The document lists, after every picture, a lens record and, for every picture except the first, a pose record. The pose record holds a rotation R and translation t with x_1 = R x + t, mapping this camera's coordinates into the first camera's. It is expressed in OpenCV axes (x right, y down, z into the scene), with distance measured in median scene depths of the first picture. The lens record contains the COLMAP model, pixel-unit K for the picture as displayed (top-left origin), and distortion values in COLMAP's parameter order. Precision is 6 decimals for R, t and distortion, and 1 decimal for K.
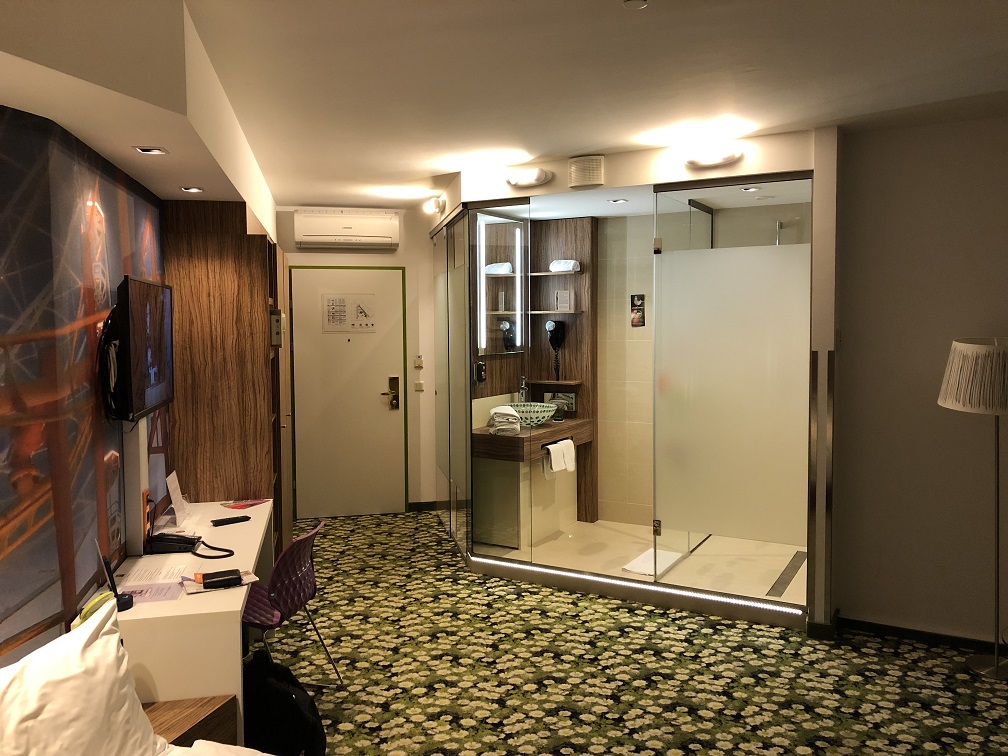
lens RADIAL K [[812.7, 0, 503.9], [0, 812.7, 379.0], [0, 0, 1]] dist [0.025480, -0.007027]
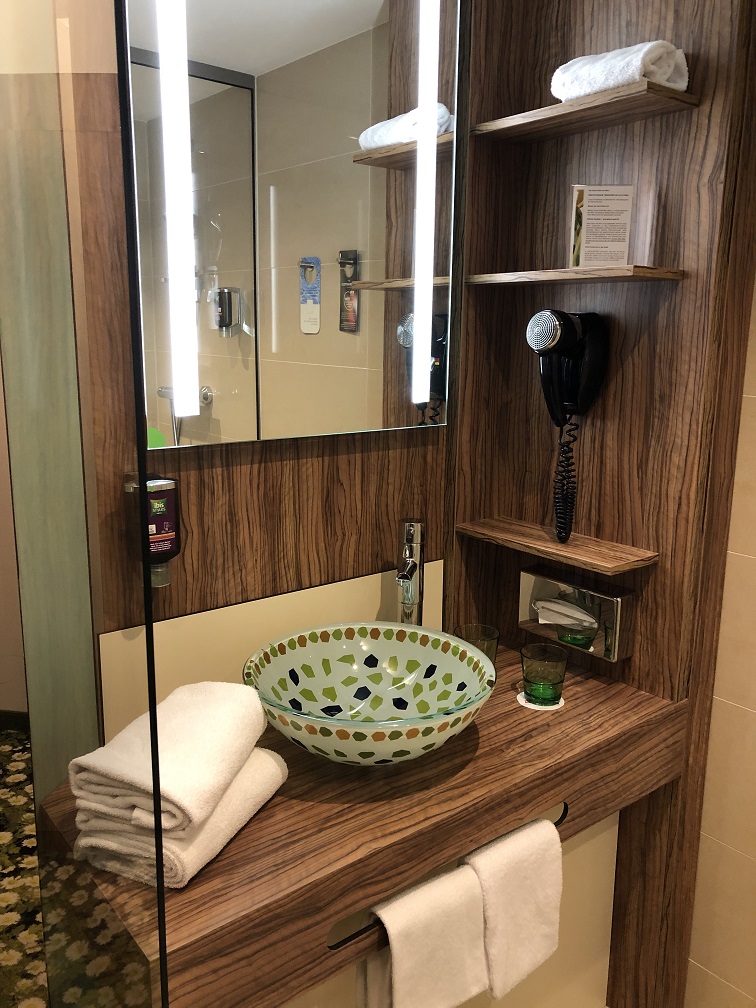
lens RADIAL K [[812.7, 0, 378.0], [0, 812.7, 499.2], [0, 0, 1]] dist [0.025480, -0.007027]
pose [[0.927516, 0.092023, -0.362278, 0.106654], [-0.048835, 0.990747, 0.126632, -0.042633], [0.370579, -0.099762, 0.923428, 0.732832]]
